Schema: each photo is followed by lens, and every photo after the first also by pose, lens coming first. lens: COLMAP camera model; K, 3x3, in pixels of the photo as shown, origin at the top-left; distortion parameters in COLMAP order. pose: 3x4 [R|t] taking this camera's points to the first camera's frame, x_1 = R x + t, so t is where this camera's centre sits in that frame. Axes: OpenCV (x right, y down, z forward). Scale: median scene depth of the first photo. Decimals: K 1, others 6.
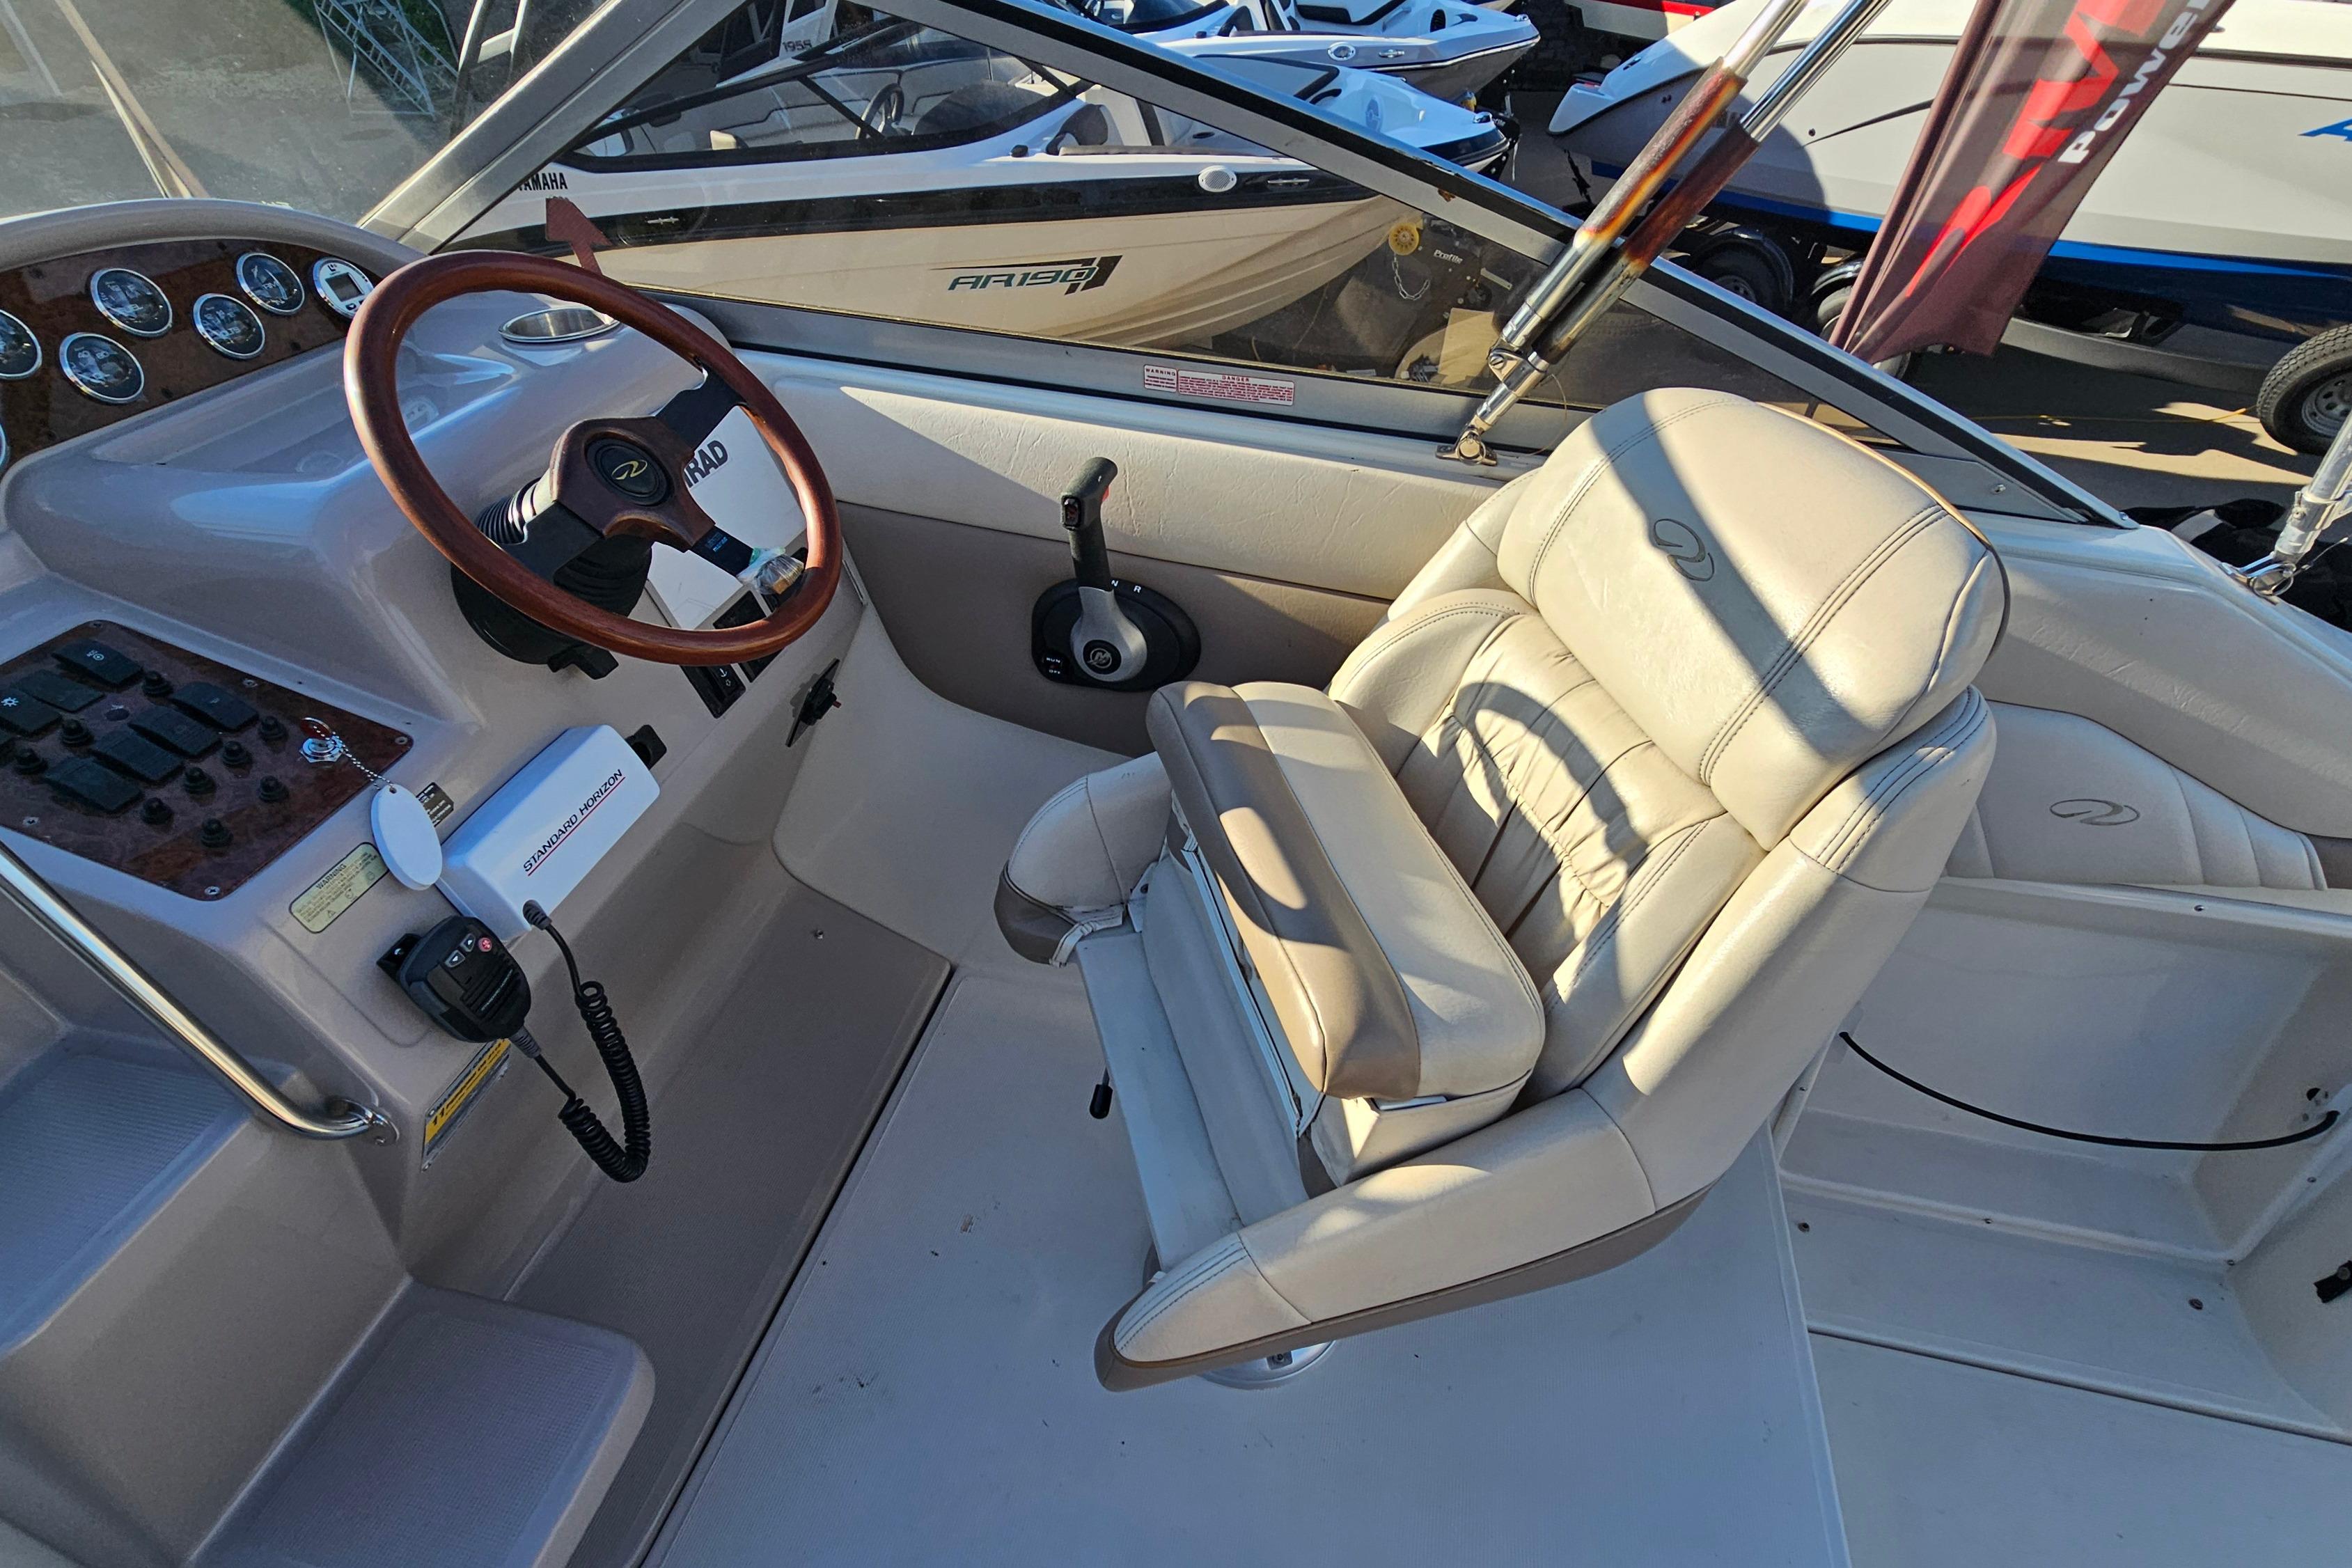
lens RADIAL K [[1102.2, 0, 1144.9], [0, 1102.2, 778.4], [0, 0, 1]] dist [0.014390, -0.000160]
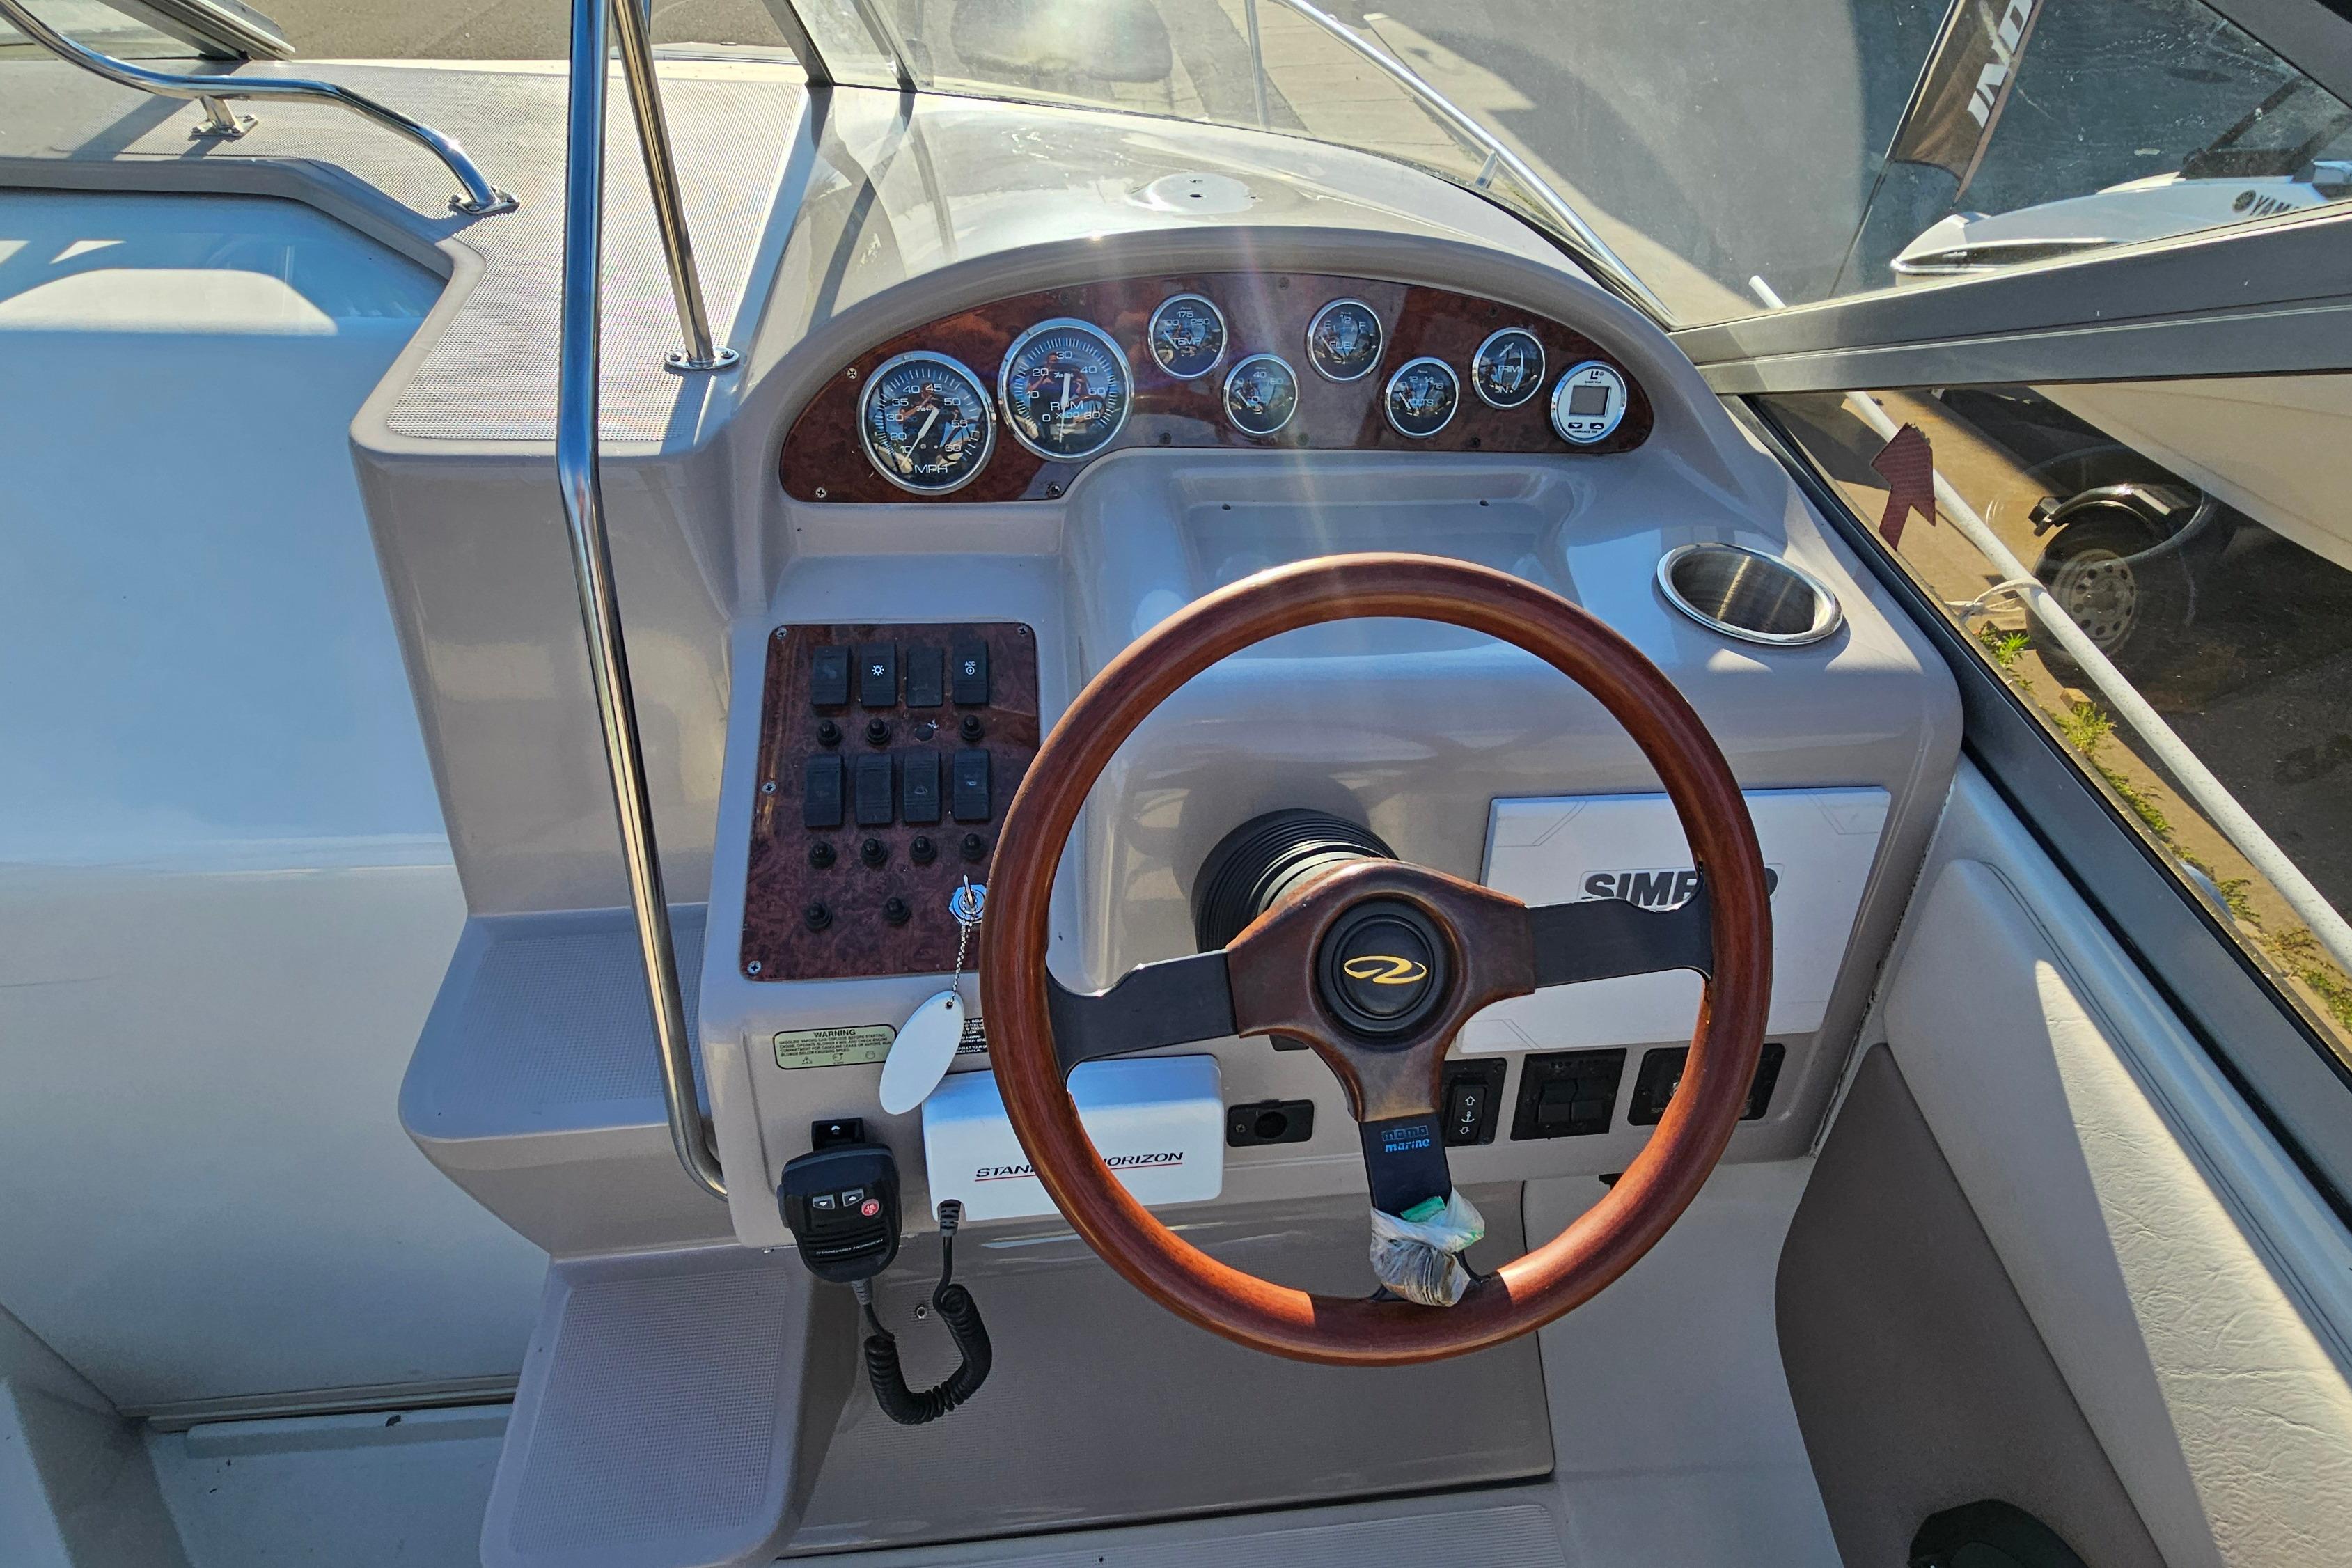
lens RADIAL K [[1134.9, 0, 1168.8], [0, 1134.9, 806.1], [0, 0, 1]] dist [-0.000725, -0.001181]
pose [[0.345226, 0.679886, -0.646973, -0.169756], [-0.637733, 0.675695, 0.369773, -0.474631], [0.688560, 0.284941, 0.666853, 0.482673]]
